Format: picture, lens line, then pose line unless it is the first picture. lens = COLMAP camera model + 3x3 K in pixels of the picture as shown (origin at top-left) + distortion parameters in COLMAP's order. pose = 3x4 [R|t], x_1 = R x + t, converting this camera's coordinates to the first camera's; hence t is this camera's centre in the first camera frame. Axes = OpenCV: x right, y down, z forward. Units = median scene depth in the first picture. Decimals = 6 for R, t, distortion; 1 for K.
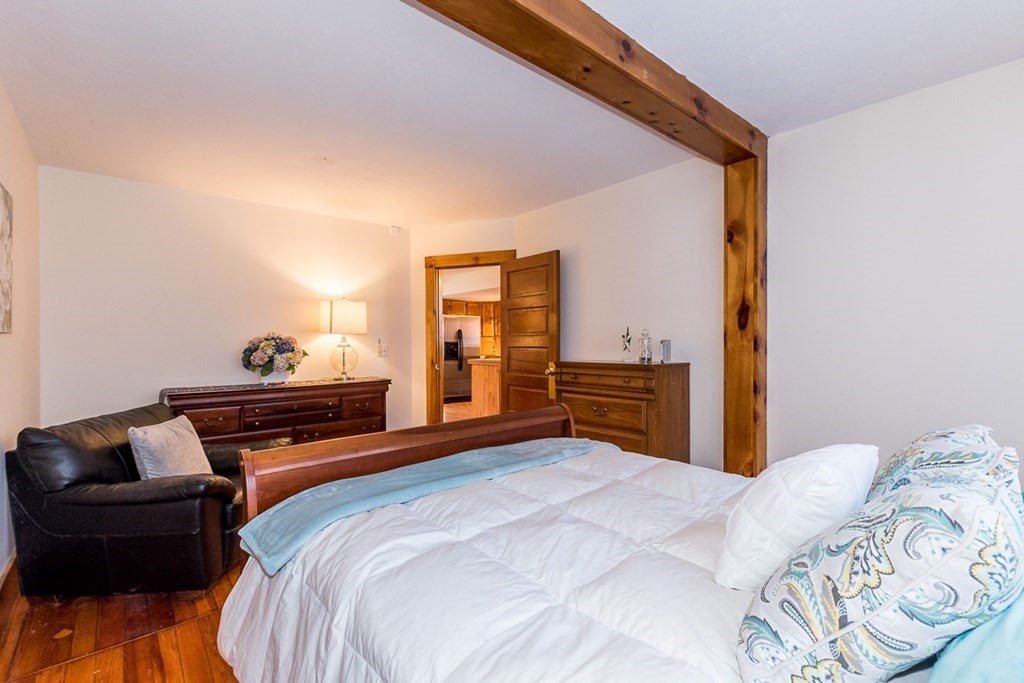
lens RADIAL K [[445.7, 0, 510.2], [0, 445.7, 344.8], [0, 0, 1]] dist [0.006079, -0.003312]
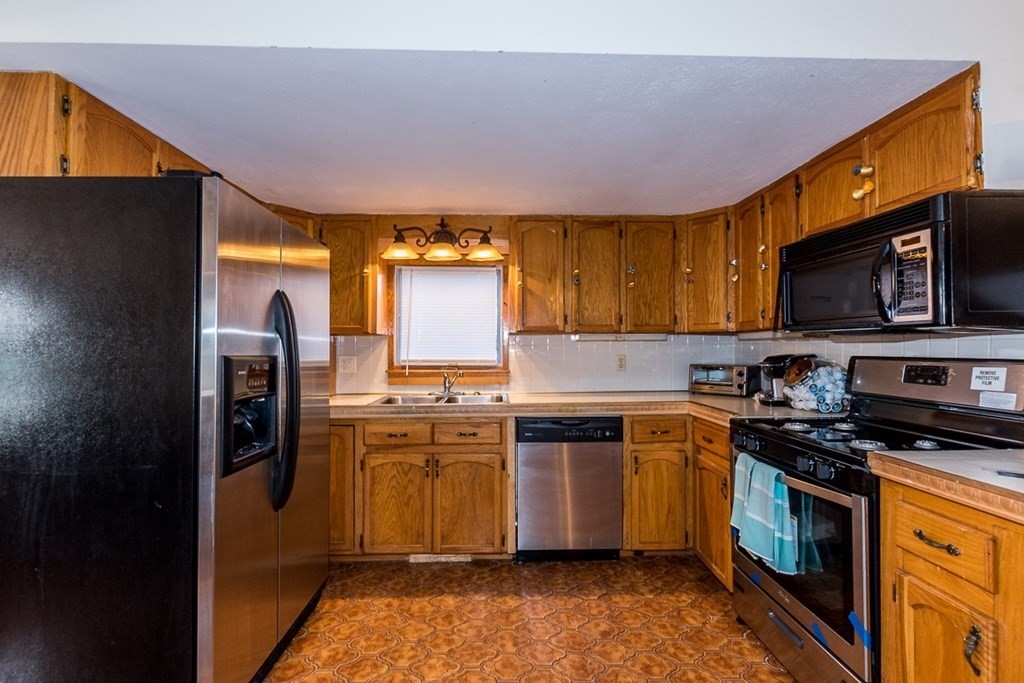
lens RADIAL K [[445.7, 0, 508.6], [0, 445.7, 342.3], [0, 0, 1]] dist [0.006079, -0.003312]
pose [[0.638851, 0.010621, 0.769257, -0.190996], [-0.003117, 0.999932, -0.011217, -0.011396], [-0.769324, 0.004768, 0.638841, 0.774839]]
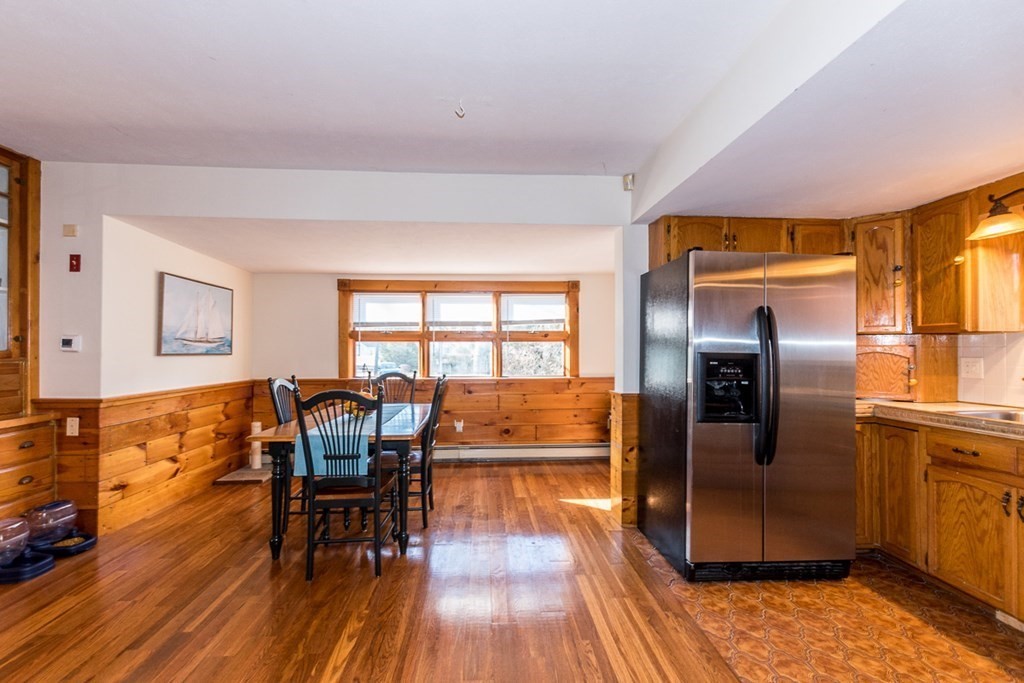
lens RADIAL K [[445.7, 0, 504.3], [0, 445.7, 341.6], [0, 0, 1]] dist [0.006079, -0.003312]
pose [[0.786980, -0.006401, -0.616946, -0.068268], [-0.001651, 0.999921, -0.012481, -0.010997], [0.616977, 0.010841, 0.786907, 0.673891]]
